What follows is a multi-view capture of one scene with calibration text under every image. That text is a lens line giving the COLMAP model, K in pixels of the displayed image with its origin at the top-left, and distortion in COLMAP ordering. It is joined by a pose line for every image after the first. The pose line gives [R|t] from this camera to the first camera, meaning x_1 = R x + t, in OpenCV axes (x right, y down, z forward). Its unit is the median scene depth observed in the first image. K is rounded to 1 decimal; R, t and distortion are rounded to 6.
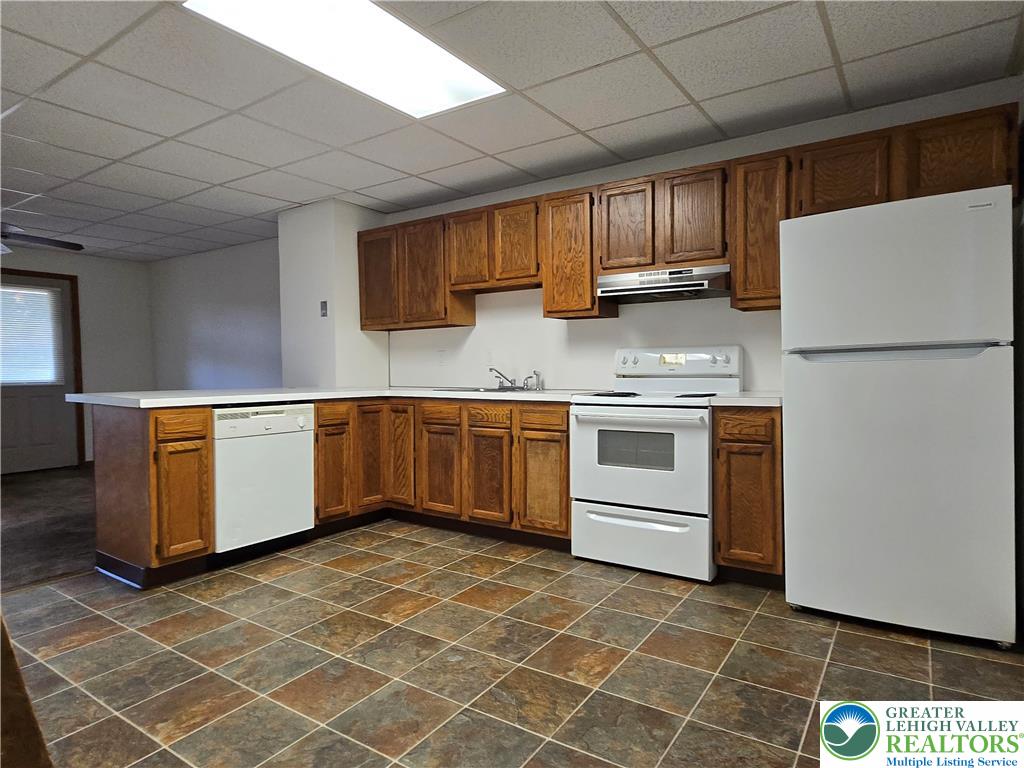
lens RADIAL K [[593.6, 0, 516.6], [0, 593.6, 389.0], [0, 0, 1]] dist [0.002649, -0.001264]
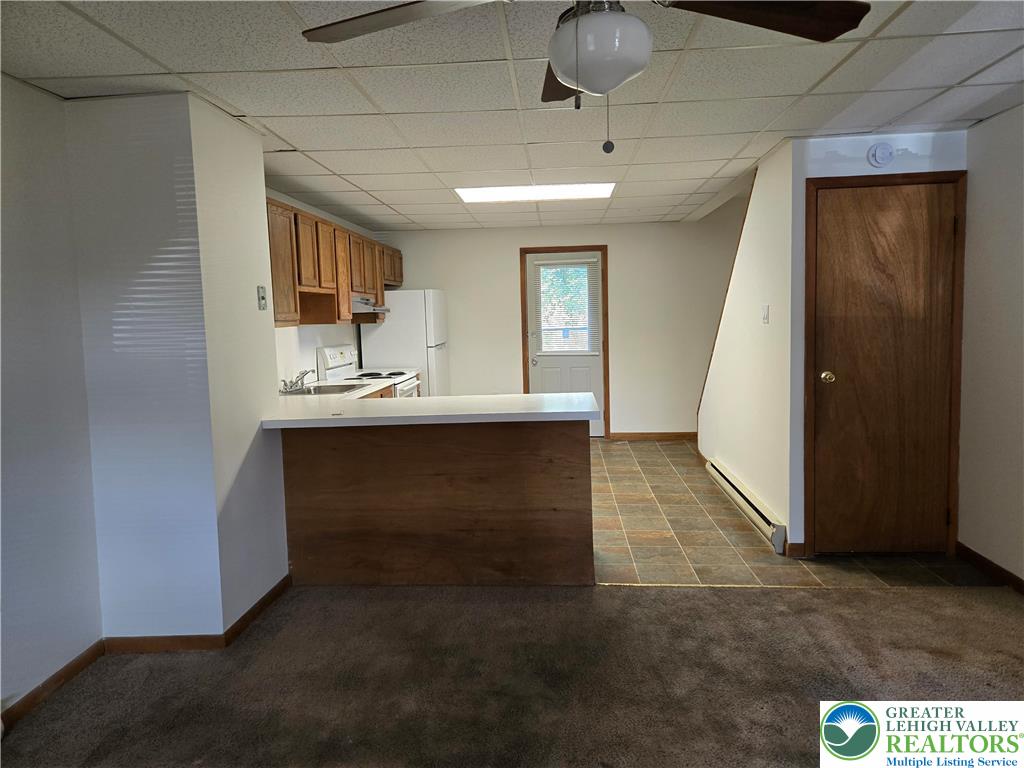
lens RADIAL K [[689.8, 0, 514.4], [0, 689.8, 369.5], [0, 0, 1]] dist [0.058845, -0.049156]
pose [[-0.502285, -0.046312, 0.863461, -1.636257], [0.063077, 0.993942, 0.090003, -0.159228], [-0.862399, 0.099672, -0.496321, 1.680507]]
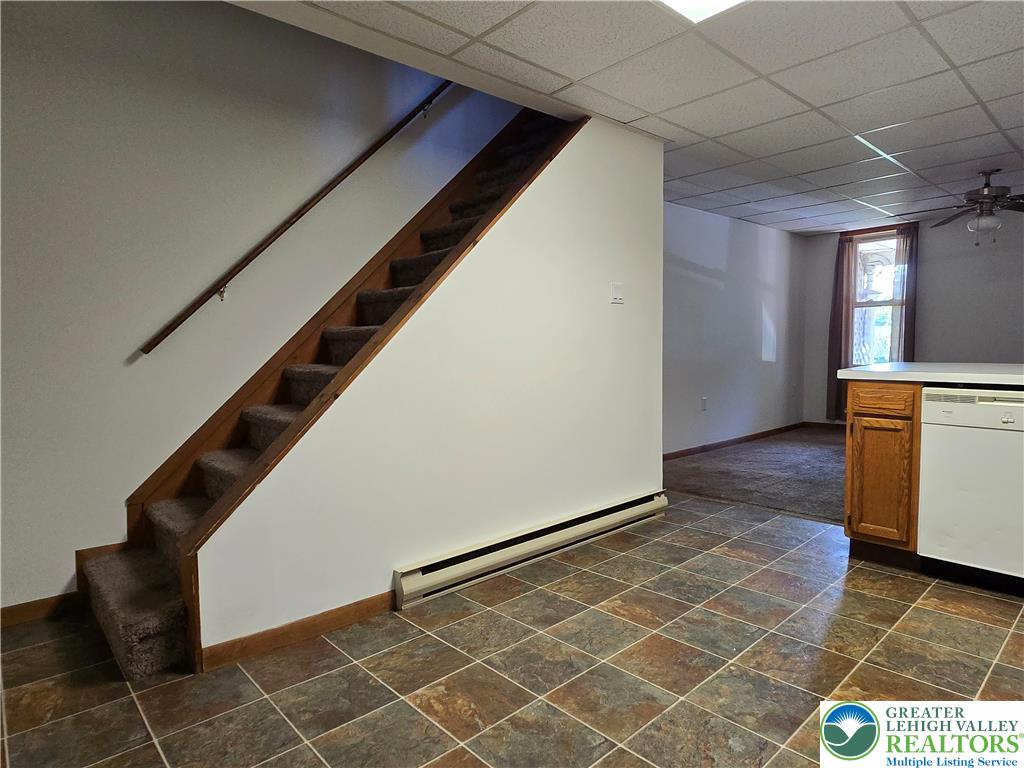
lens RADIAL K [[593.6, 0, 516.6], [0, 593.6, 389.0], [0, 0, 1]] dist [0.002649, -0.001264]
pose [[-0.235252, 0.086395, -0.968087, 0.443852], [-0.016278, 0.995552, 0.092802, -0.032419], [0.971798, 0.037590, -0.232799, 0.625024]]
